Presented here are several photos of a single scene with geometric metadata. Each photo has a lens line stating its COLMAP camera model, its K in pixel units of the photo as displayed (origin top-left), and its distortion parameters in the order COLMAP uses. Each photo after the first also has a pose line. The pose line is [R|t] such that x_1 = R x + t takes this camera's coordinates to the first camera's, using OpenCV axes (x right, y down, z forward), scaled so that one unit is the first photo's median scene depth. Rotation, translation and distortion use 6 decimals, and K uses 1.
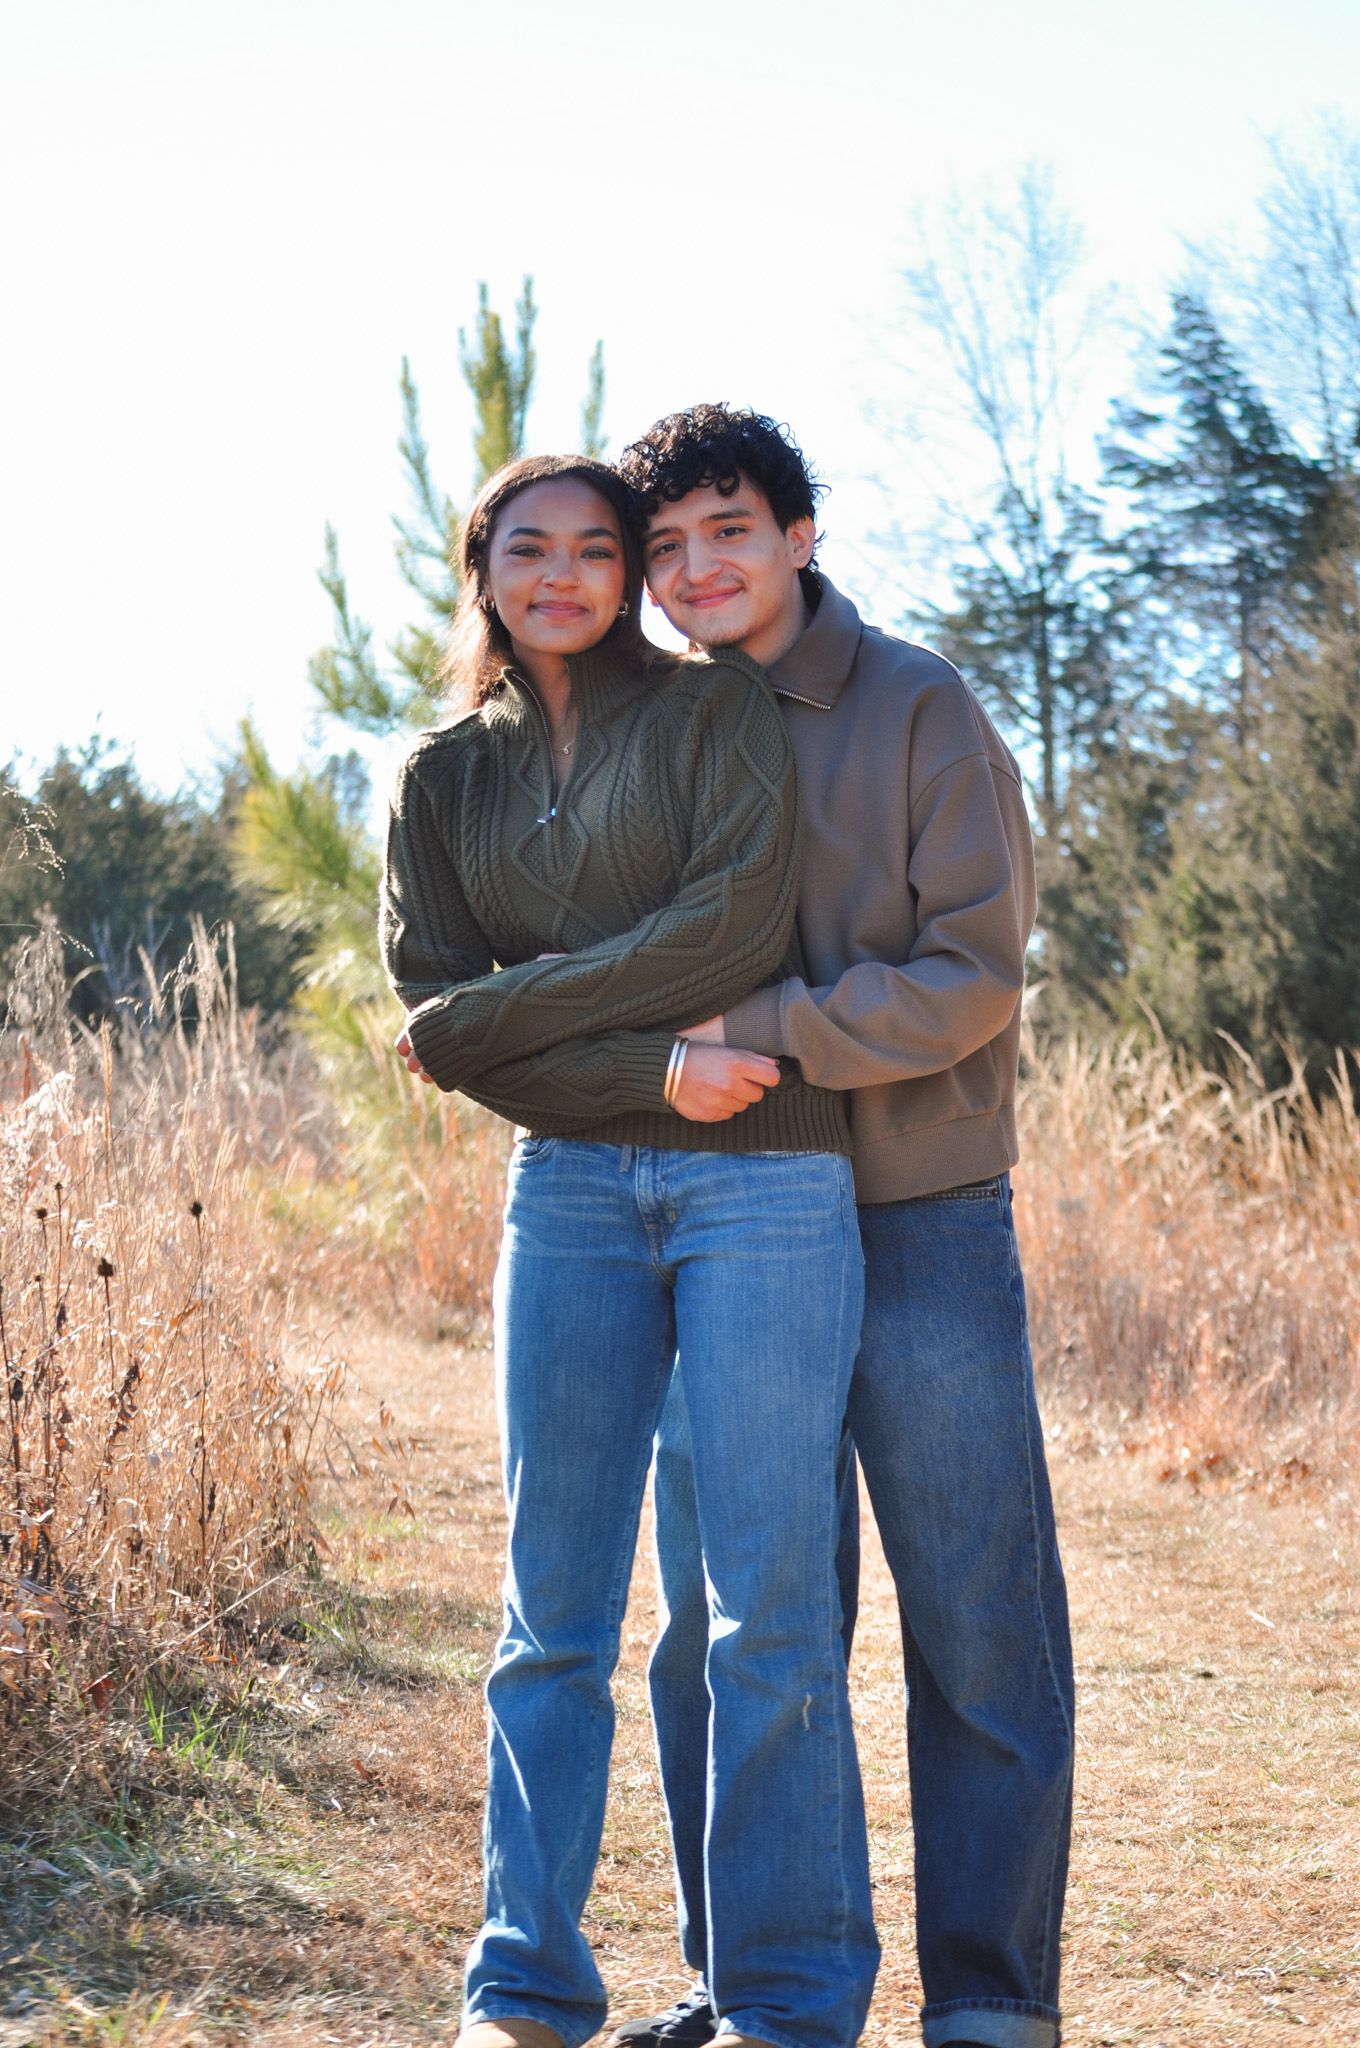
lens RADIAL K [[4996.6, 0, 687.1], [0, 4996.6, 1022.3], [0, 0, 1]] dist [-0.132695, 0.000000]
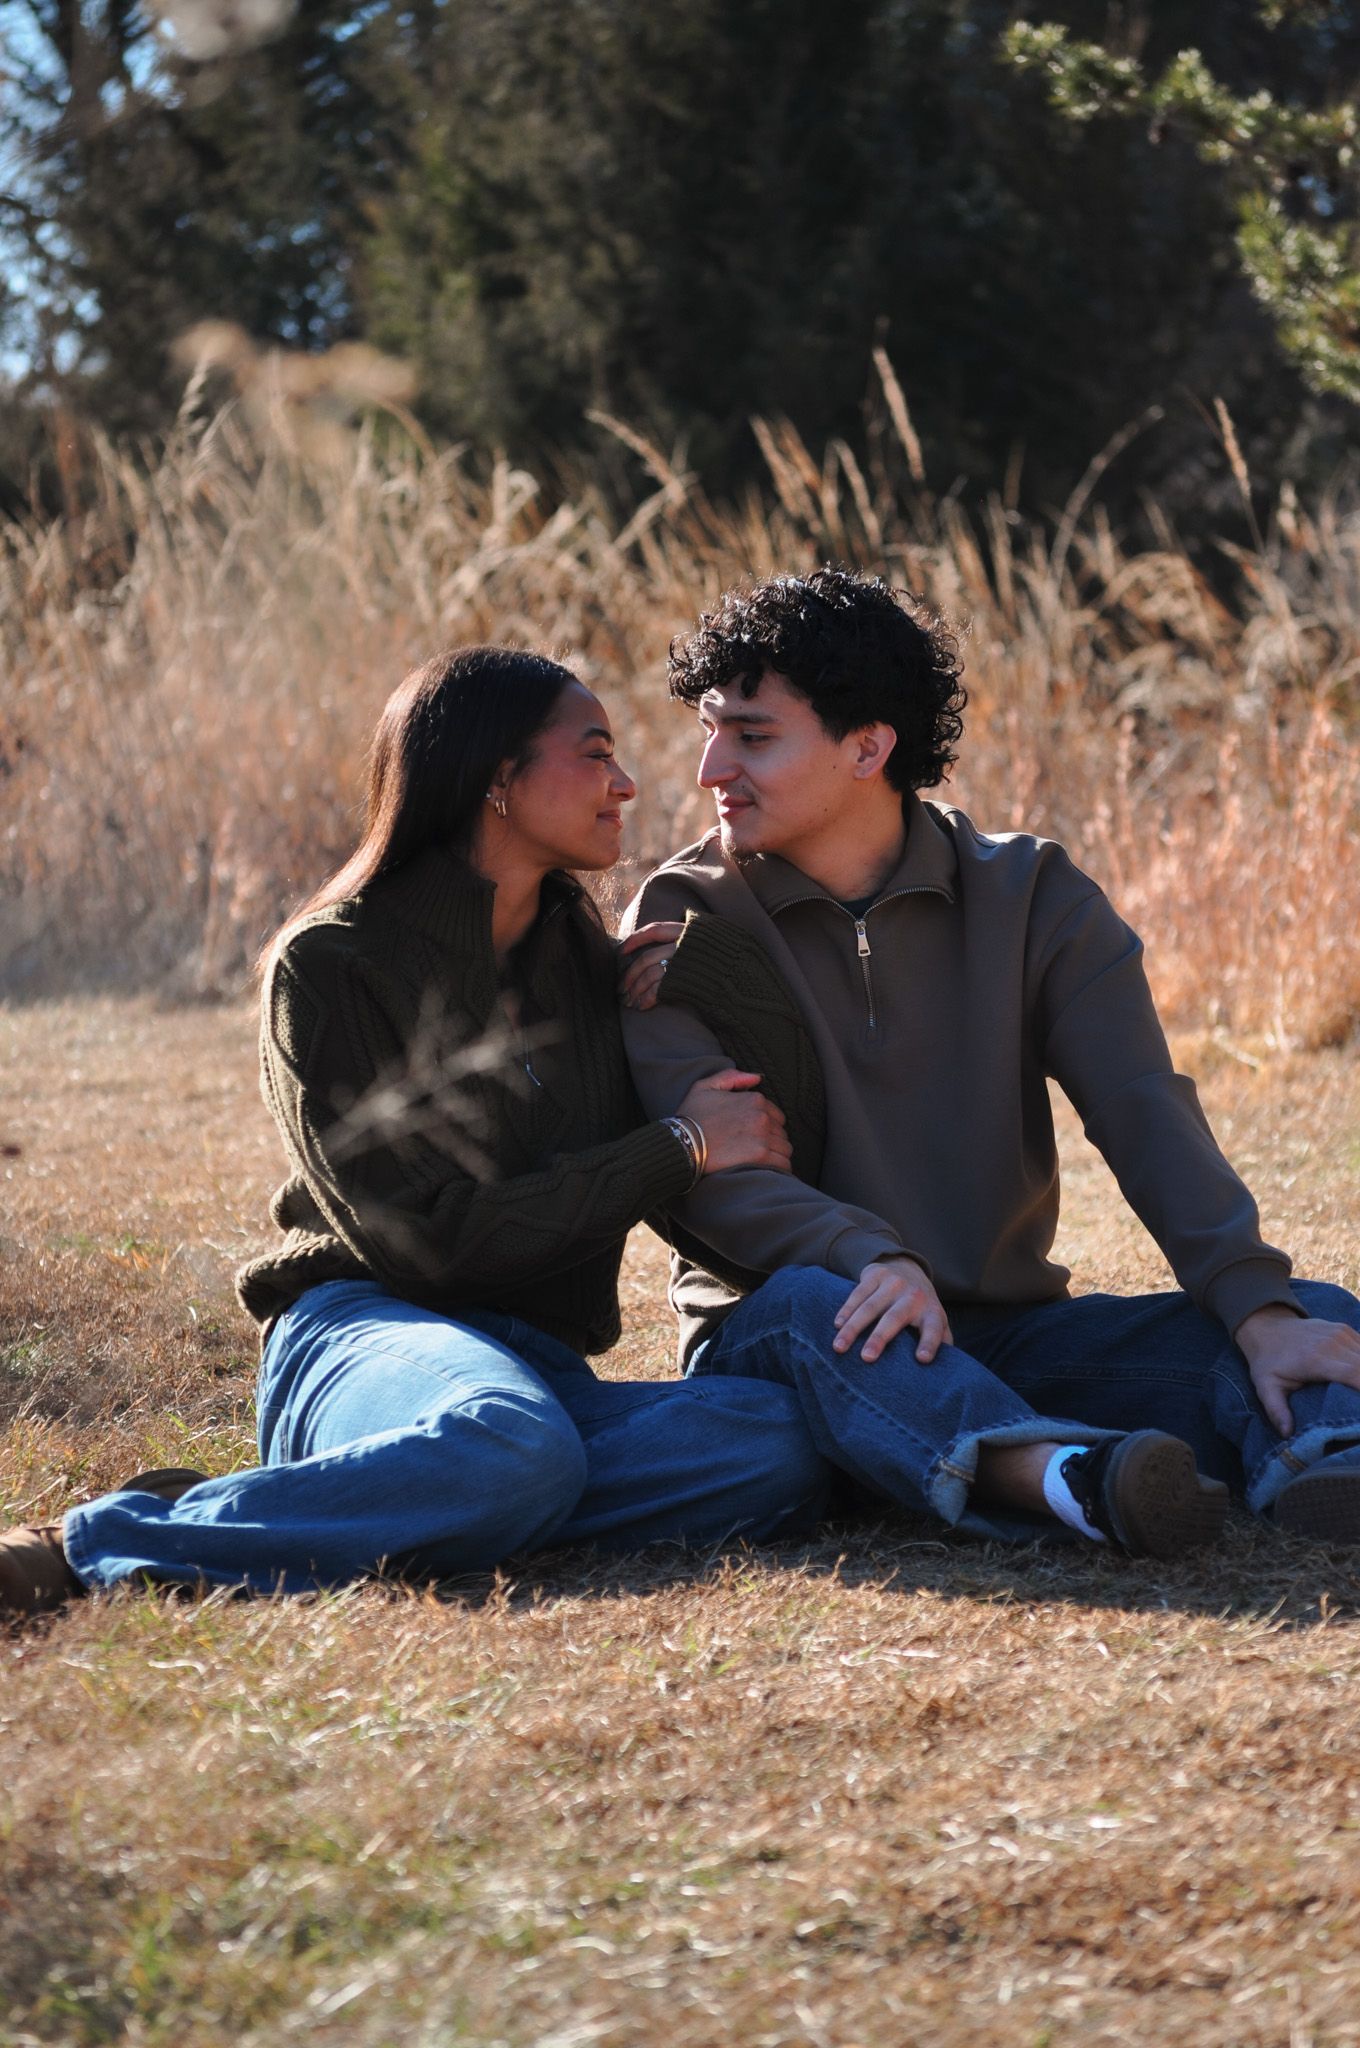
lens RADIAL K [[9458.1, 0, 680.8], [0, 9458.1, 1018.9], [0, 0, 1]] dist [1.770642, 0.000000]
pose [[0.984189, -0.122071, 0.128340, -0.031184], [0.114536, 0.991319, 0.064568, 0.001537], [-0.135108, -0.048847, 0.989626, -0.137018]]
